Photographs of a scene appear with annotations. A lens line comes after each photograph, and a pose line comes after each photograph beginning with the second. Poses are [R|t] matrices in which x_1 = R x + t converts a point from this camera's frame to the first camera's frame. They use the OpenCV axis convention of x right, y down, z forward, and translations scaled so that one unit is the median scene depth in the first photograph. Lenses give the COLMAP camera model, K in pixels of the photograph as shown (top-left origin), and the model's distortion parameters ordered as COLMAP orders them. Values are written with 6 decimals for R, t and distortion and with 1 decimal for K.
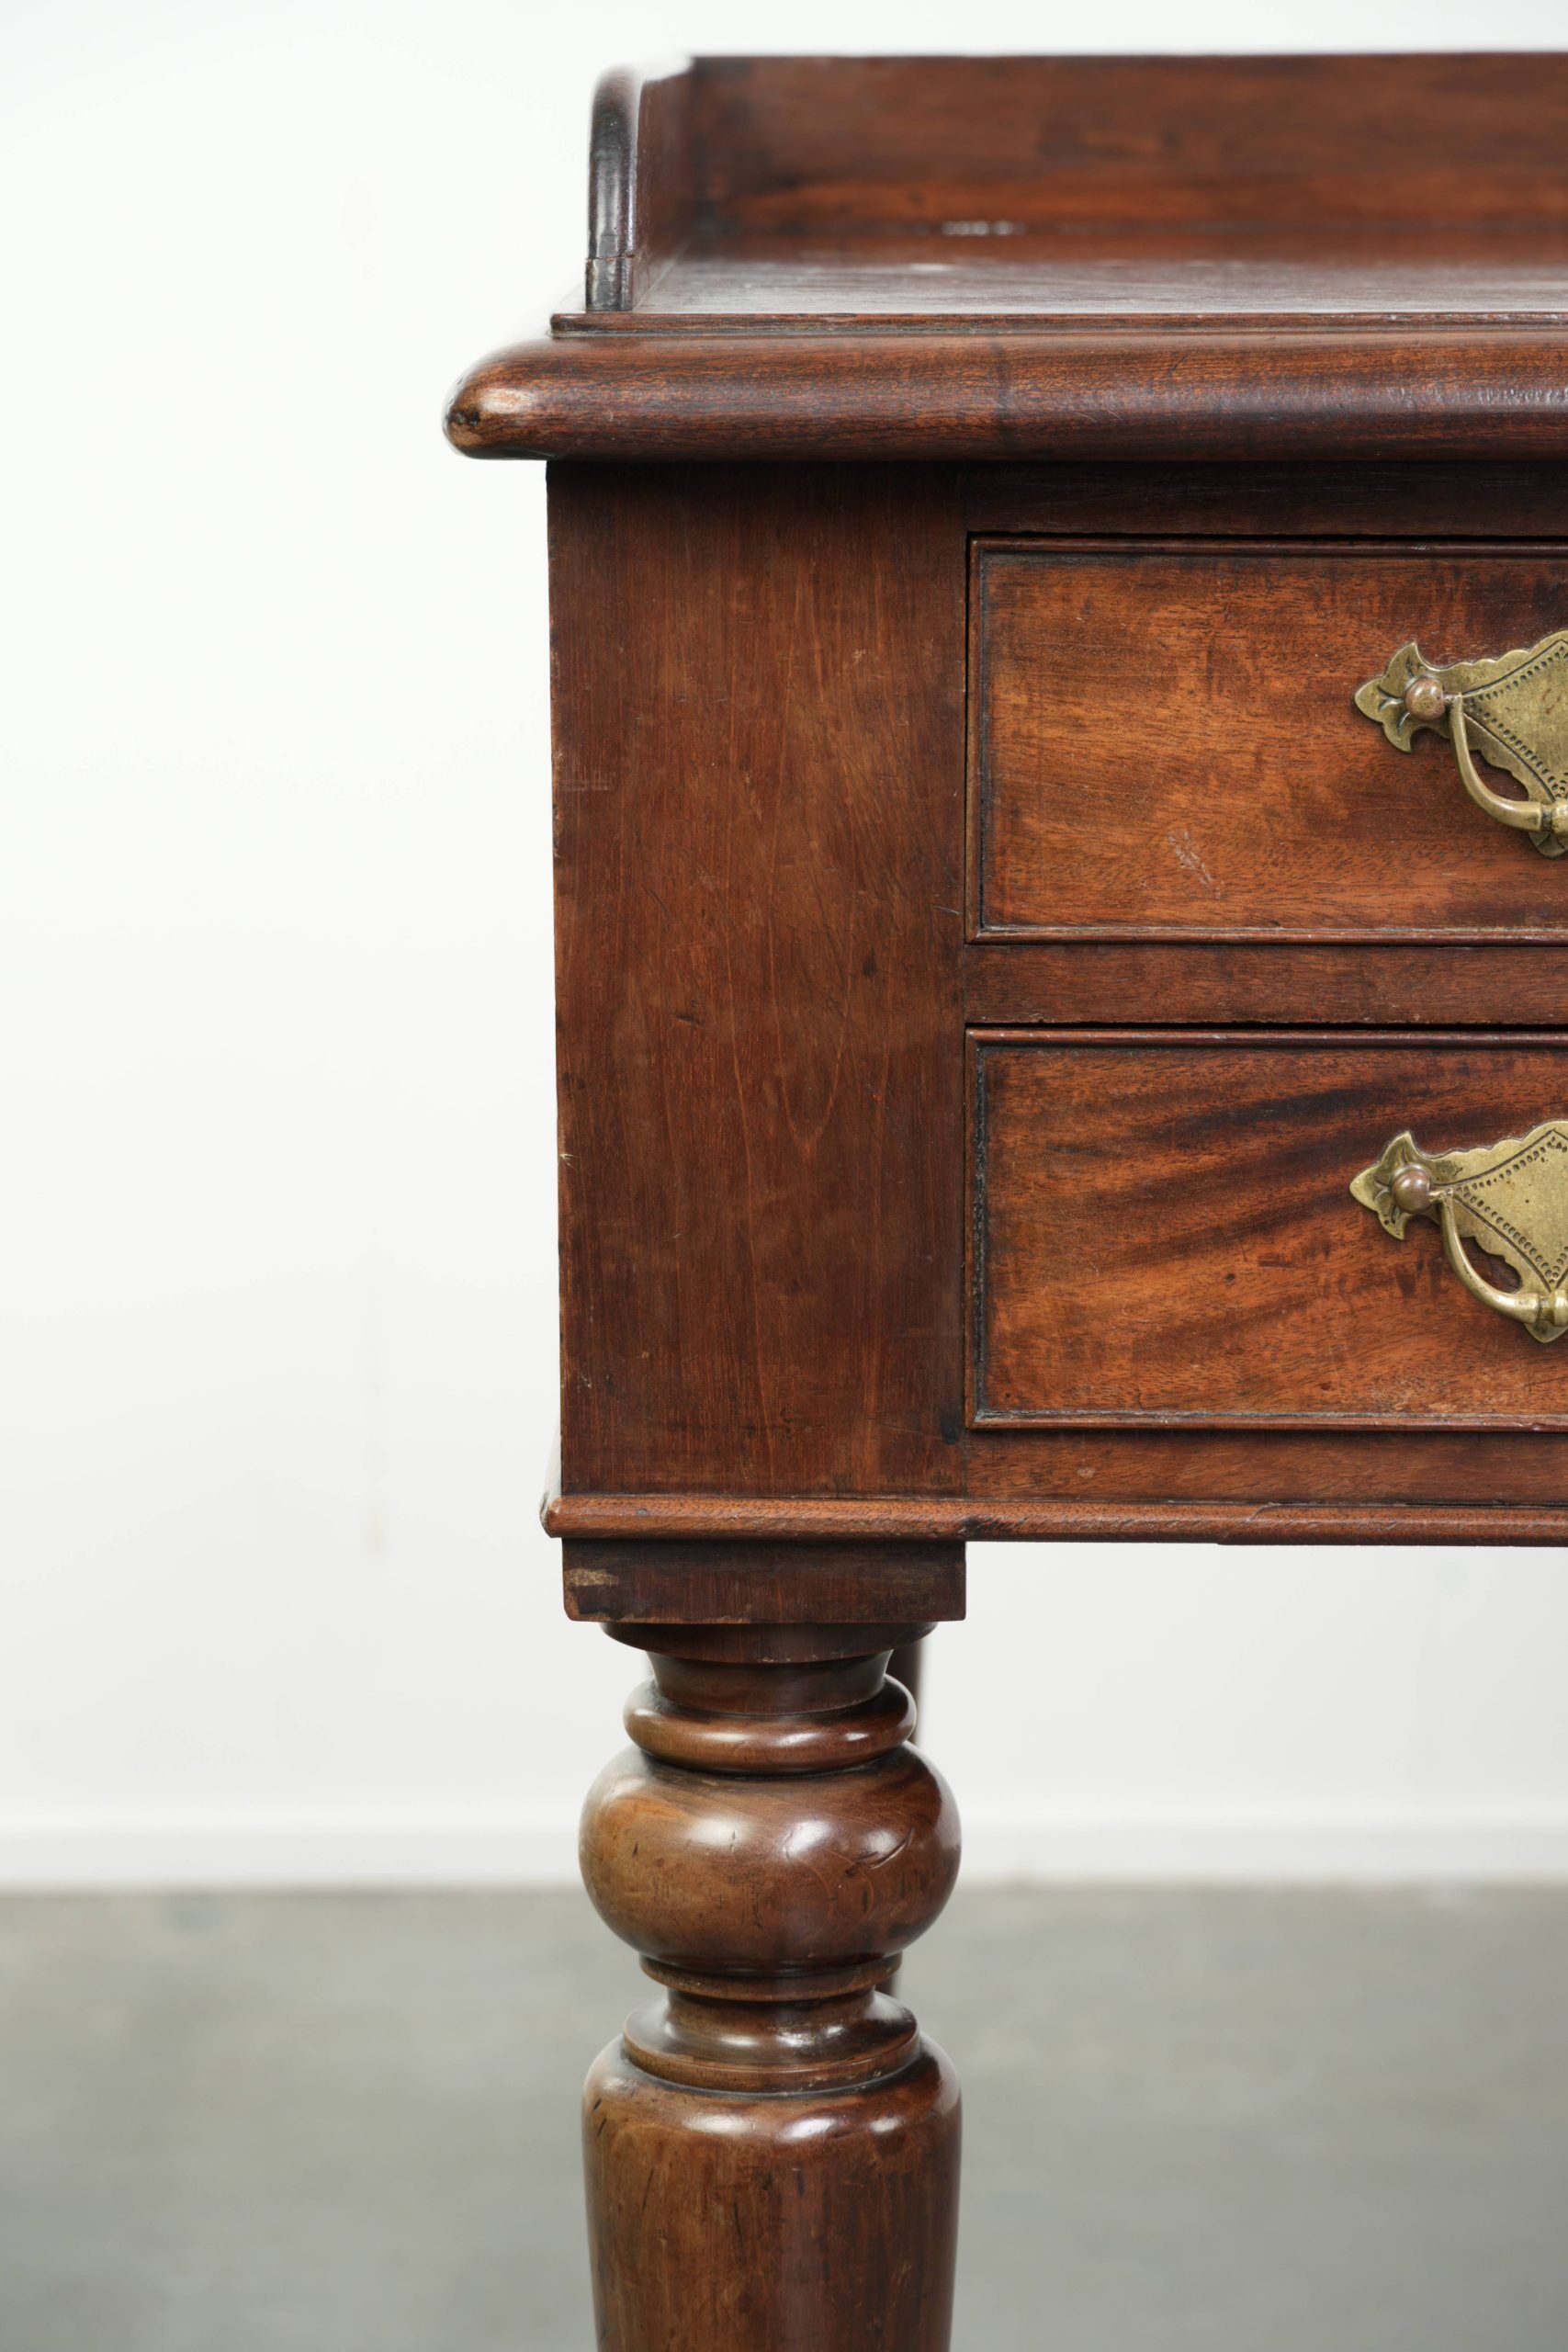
lens RADIAL K [[7505.2, 0, 780.6], [0, 7505.2, 1172.7], [0, 0, 1]] dist [0.063764, 0.000000]
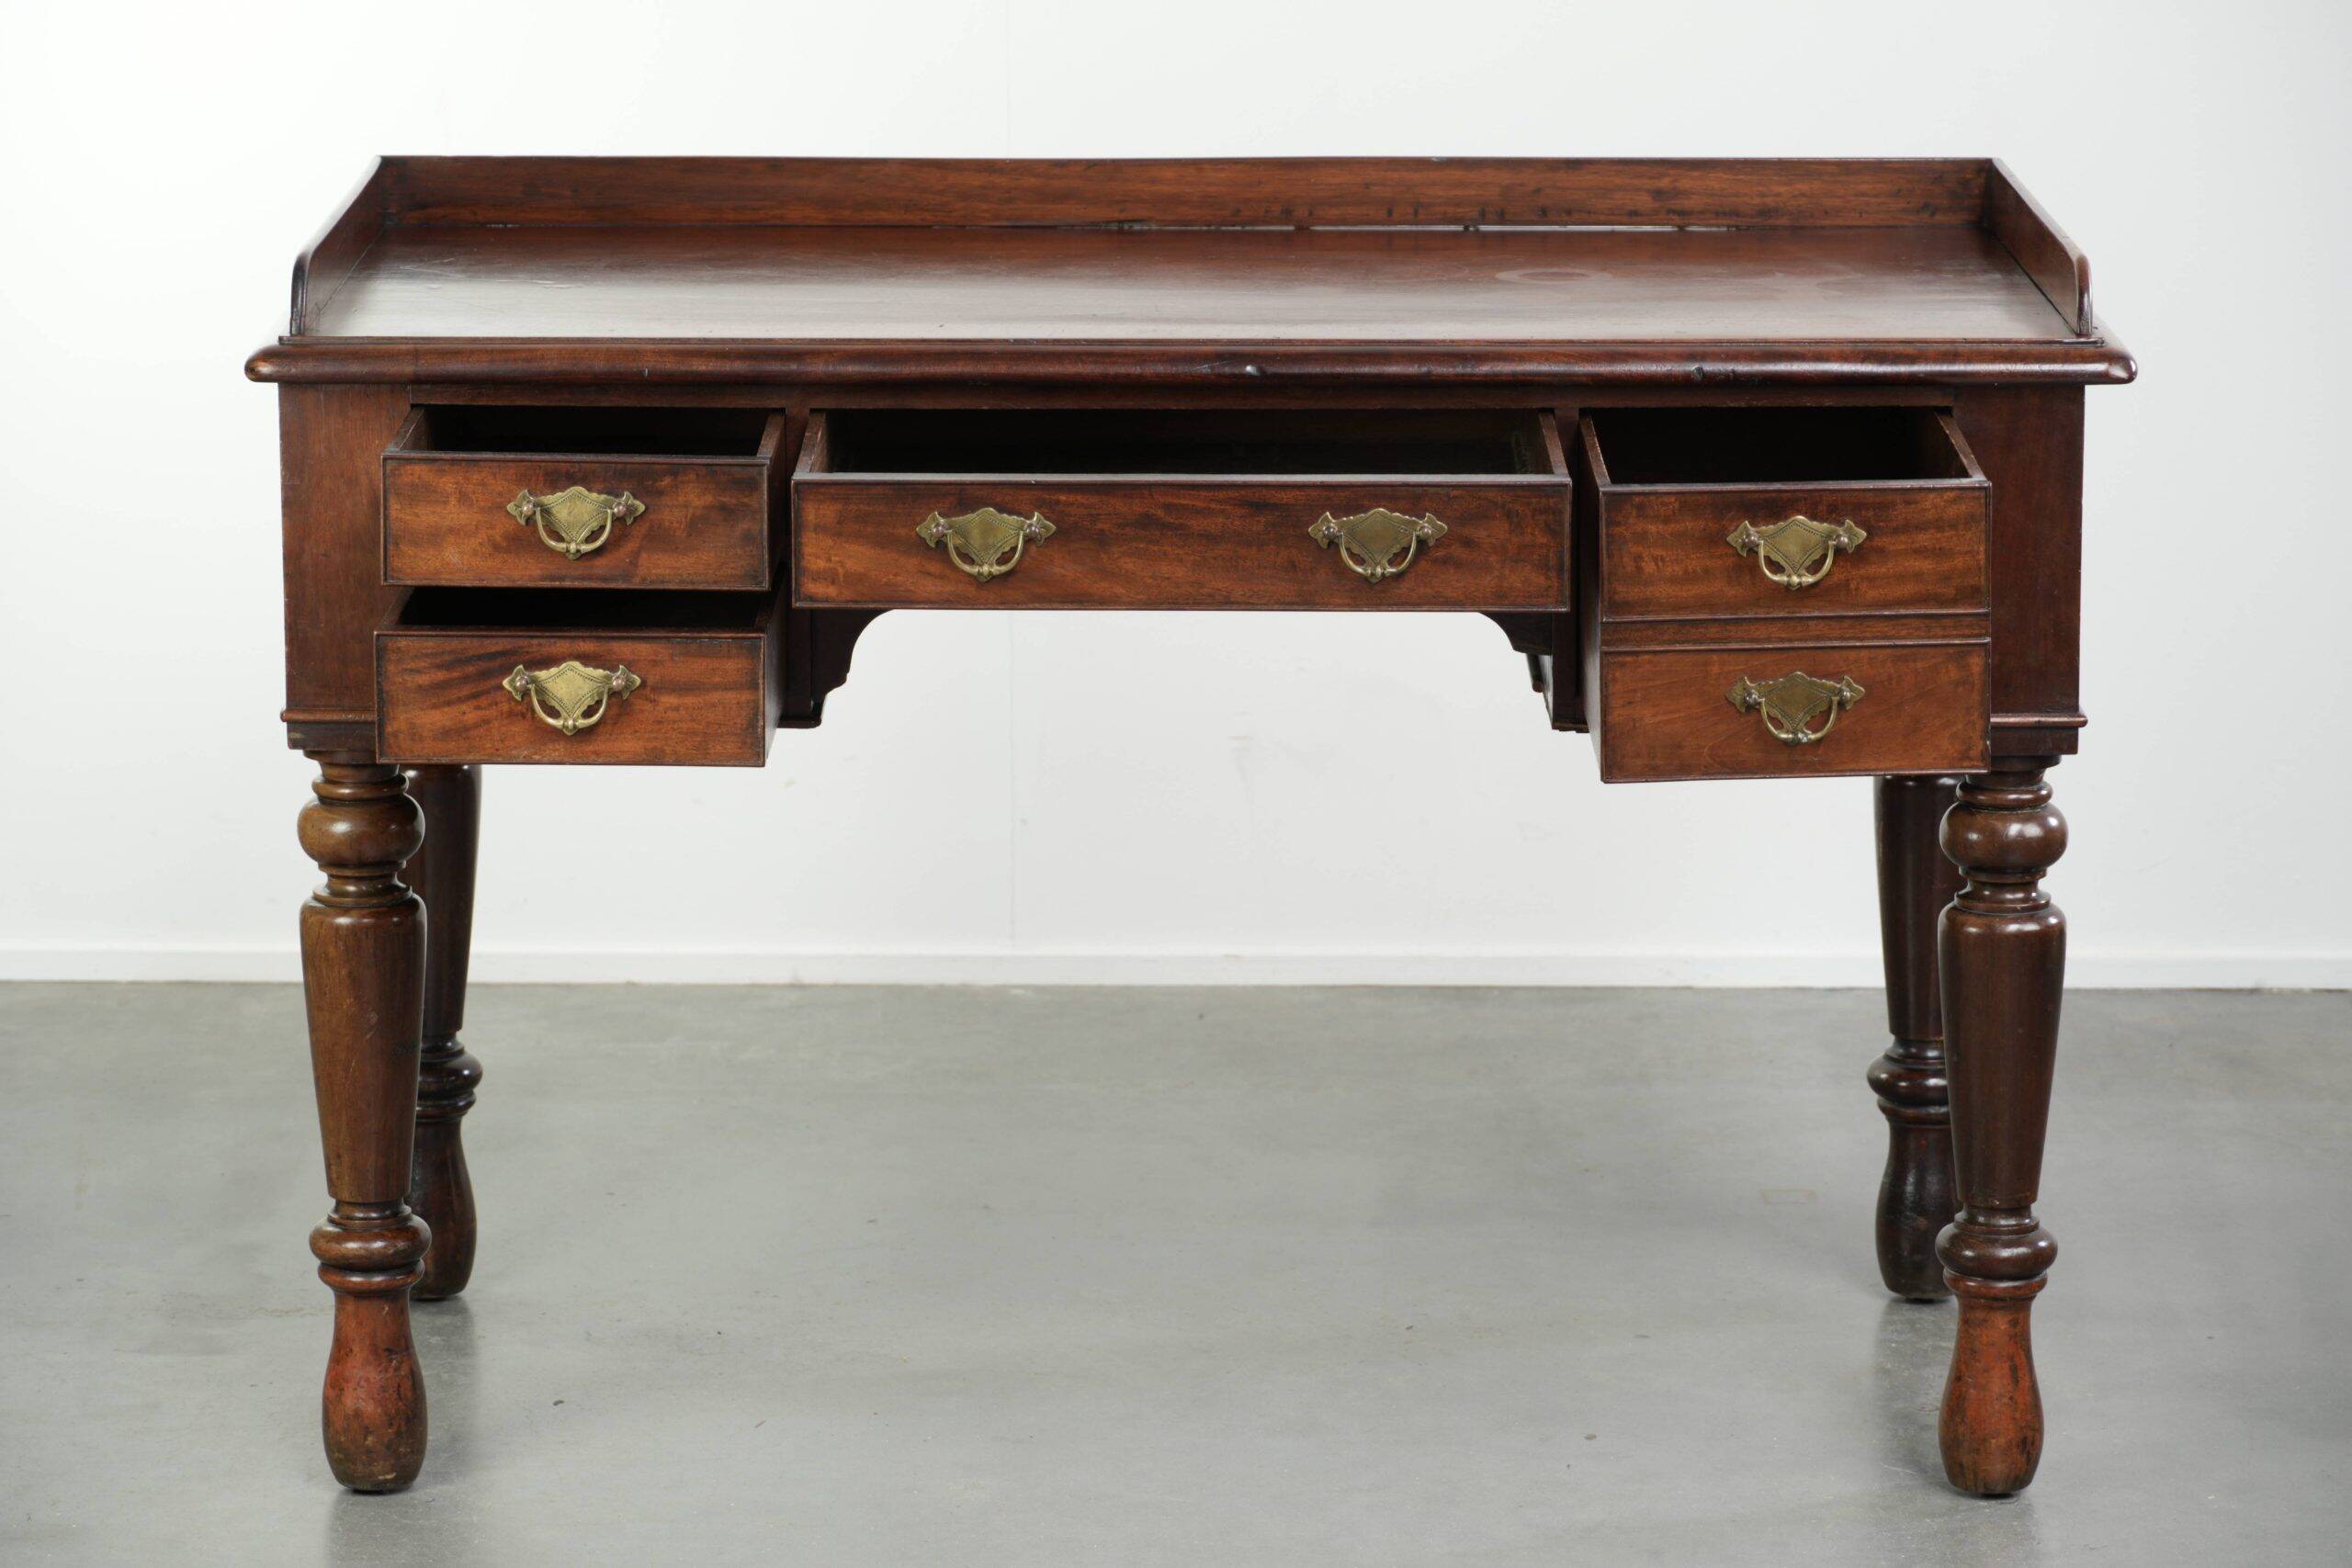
lens RADIAL K [[7505.2, 0, 1166.4], [0, 7505.2, 784.3], [0, 0, 1]] dist [0.063764, 0.000000]
pose [[0.999242, 0.002335, 0.038856, 0.215929], [-0.003247, 0.999720, 0.023443, -0.000029], [-0.038790, -0.023552, 0.998970, -2.140590]]
